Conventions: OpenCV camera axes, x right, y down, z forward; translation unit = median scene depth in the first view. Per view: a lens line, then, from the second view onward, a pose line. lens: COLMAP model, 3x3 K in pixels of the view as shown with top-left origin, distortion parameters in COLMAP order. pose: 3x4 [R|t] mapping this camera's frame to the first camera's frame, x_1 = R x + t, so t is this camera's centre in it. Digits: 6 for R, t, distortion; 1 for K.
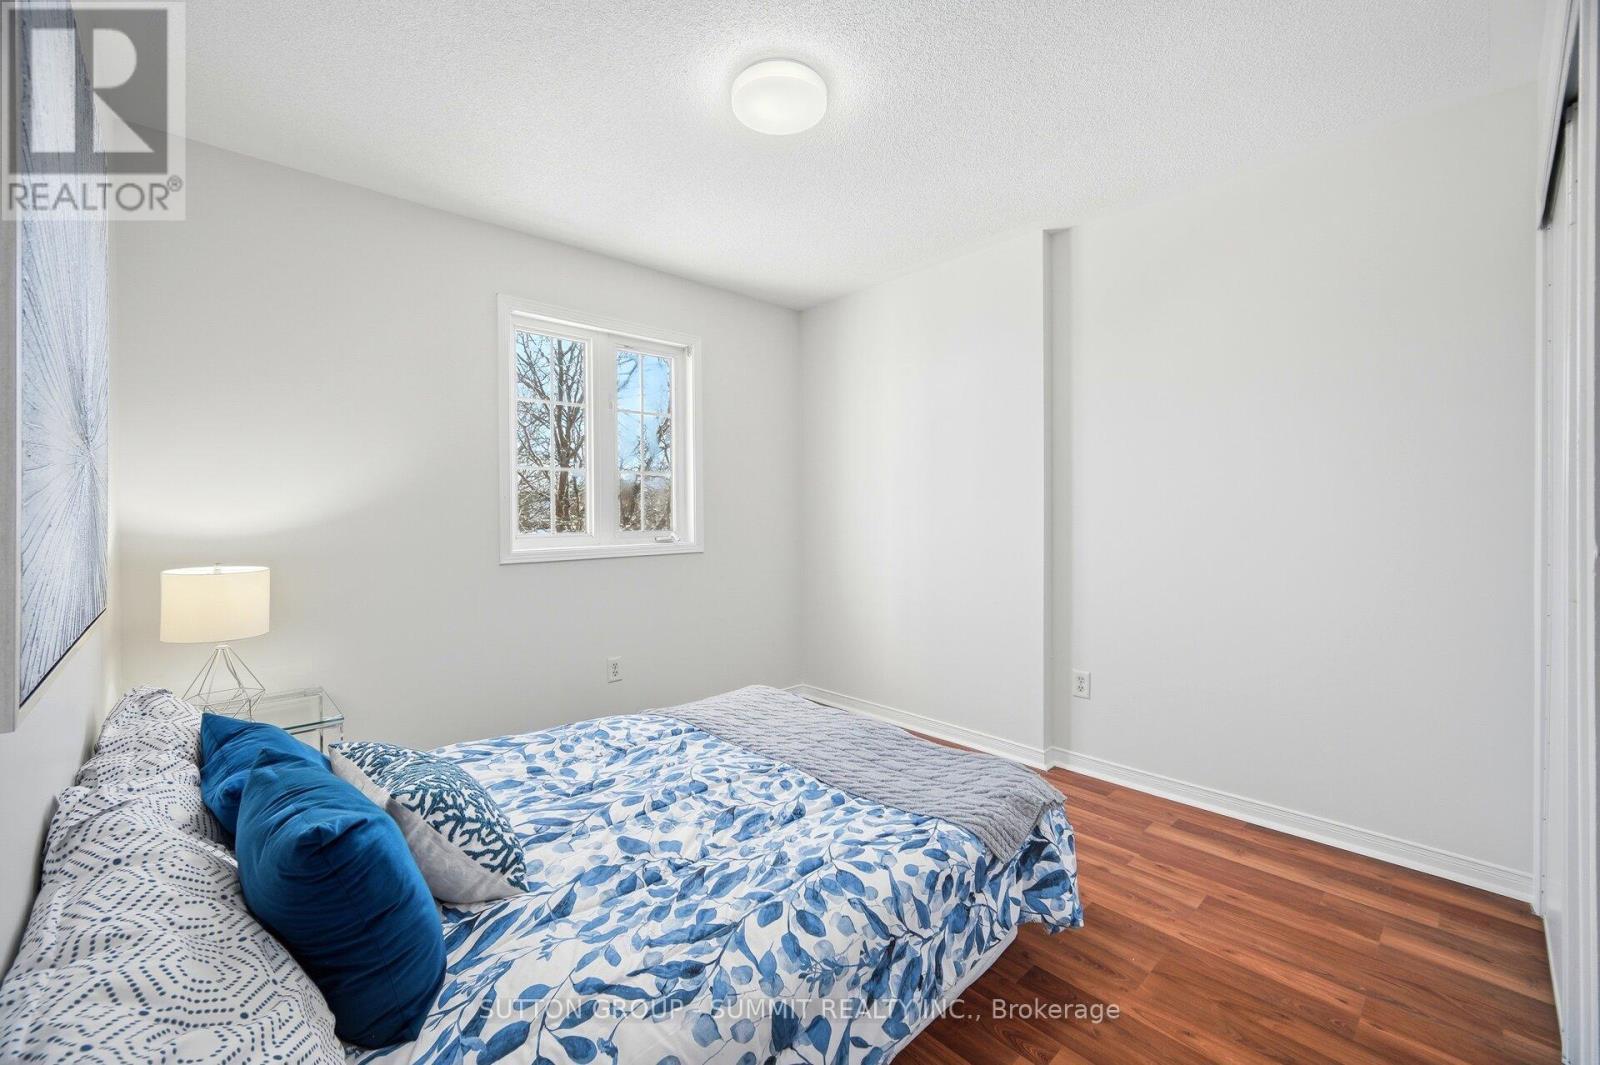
lens RADIAL K [[639.2, 0, 797.7], [0, 639.2, 519.5], [0, 0, 1]] dist [-0.003035, -0.000211]
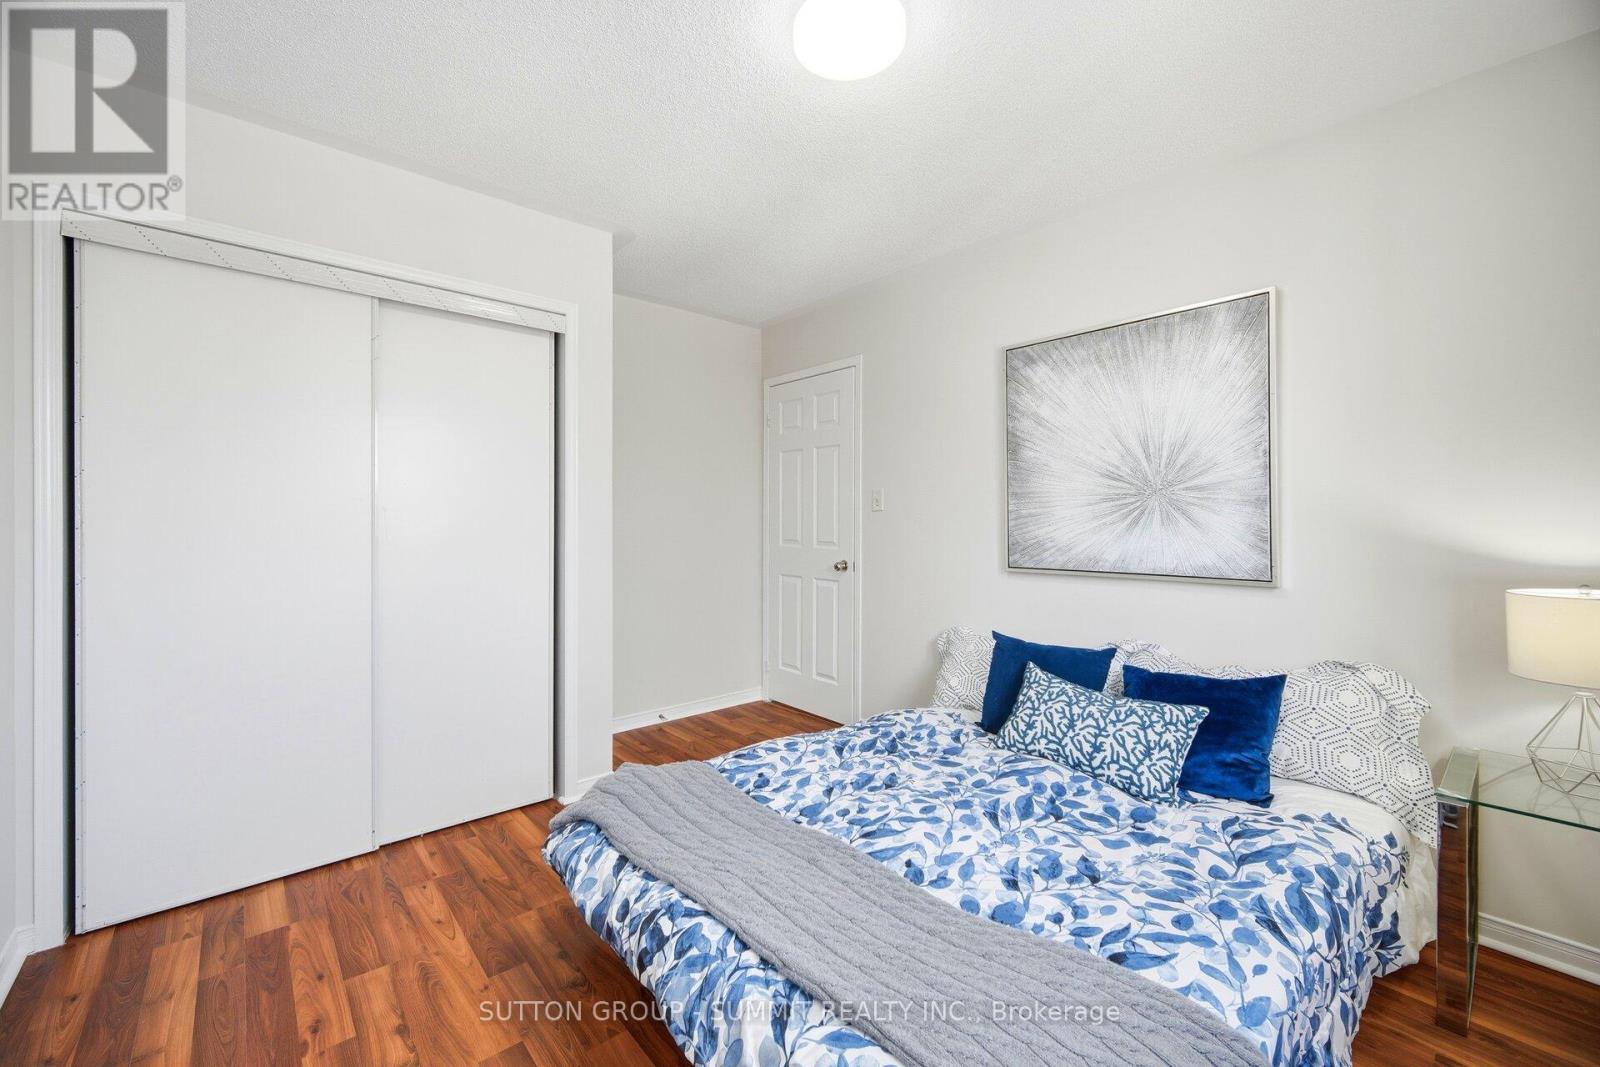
lens RADIAL K [[639.2, 0, 802.9], [0, 639.2, 525.9], [0, 0, 1]] dist [-0.003035, -0.000211]
pose [[-0.999664, 0.003519, 0.025678, 0.014943], [0.003832, 0.999919, 0.012129, -0.017916], [-0.025634, 0.012223, -0.999597, 1.924355]]
